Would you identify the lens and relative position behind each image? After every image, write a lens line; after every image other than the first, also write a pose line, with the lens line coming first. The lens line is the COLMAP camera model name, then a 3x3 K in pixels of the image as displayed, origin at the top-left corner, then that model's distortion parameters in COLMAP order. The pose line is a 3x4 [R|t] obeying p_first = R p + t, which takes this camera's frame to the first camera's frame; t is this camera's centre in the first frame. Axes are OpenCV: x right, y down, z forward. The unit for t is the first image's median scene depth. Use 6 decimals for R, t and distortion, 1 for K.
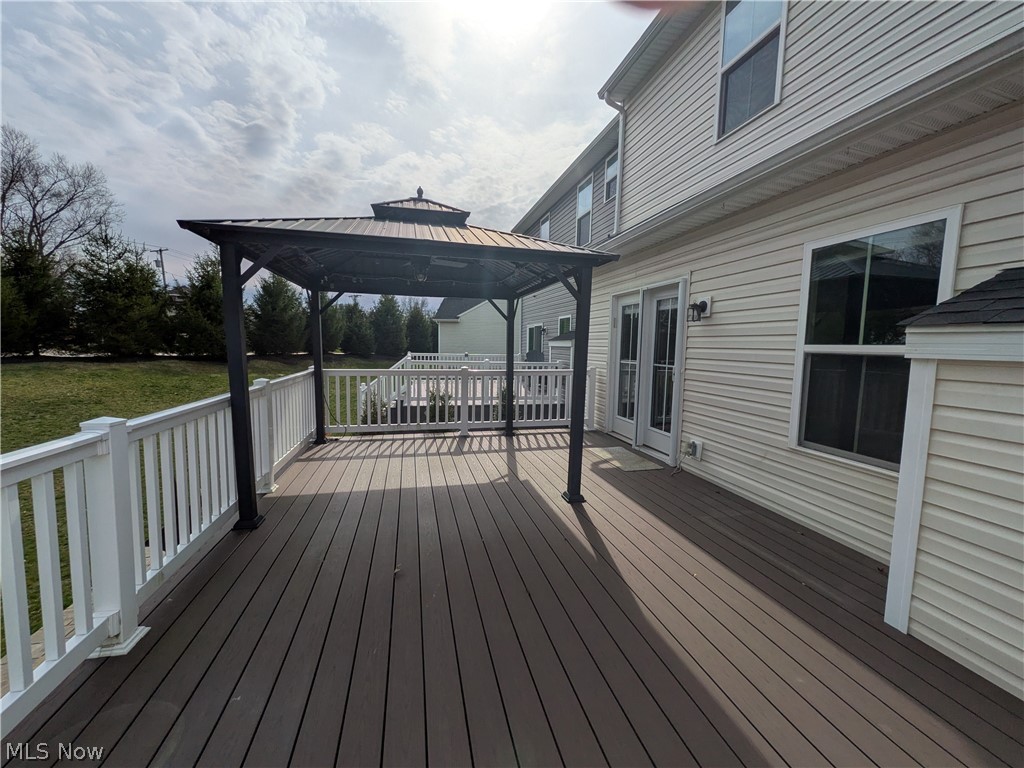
lens RADIAL K [[405.2, 0, 513.5], [0, 405.2, 384.3], [0, 0, 1]] dist [0.000308, -0.000226]
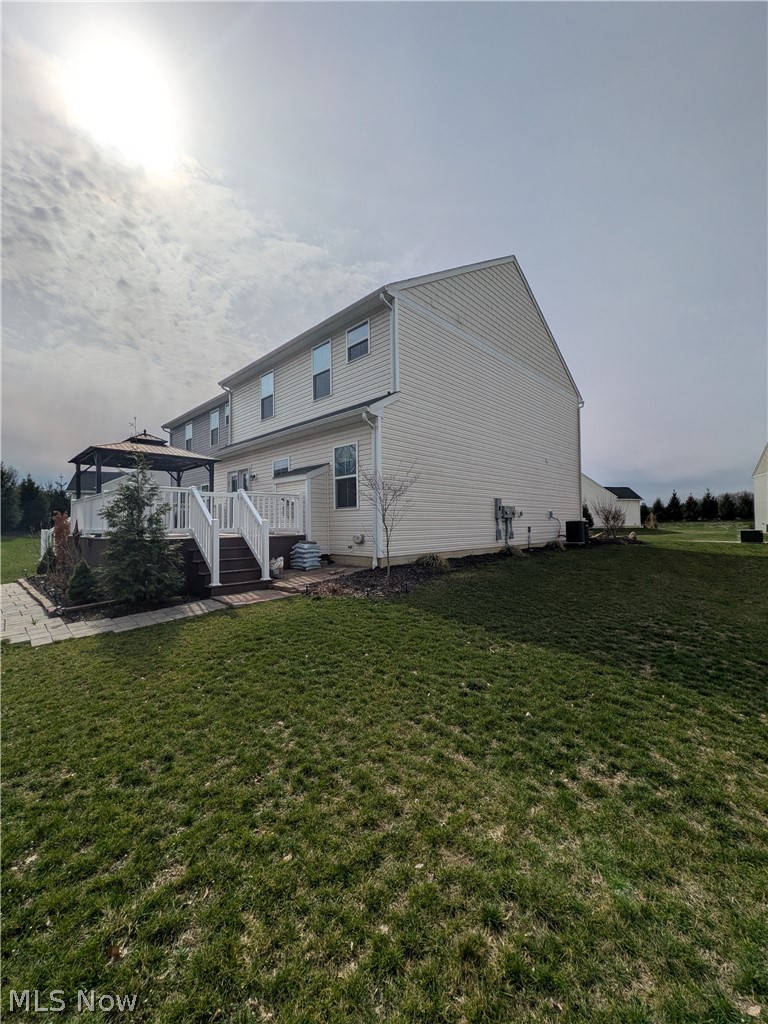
lens RADIAL K [[405.2, 0, 389.3], [0, 405.2, 514.6], [0, 0, 1]] dist [0.000308, -0.000226]
pose [[0.850504, -0.023559, 0.525441, -0.254536], [0.081054, 0.992933, -0.086679, 0.390611], [-0.519686, 0.116310, 0.846403, -1.847275]]
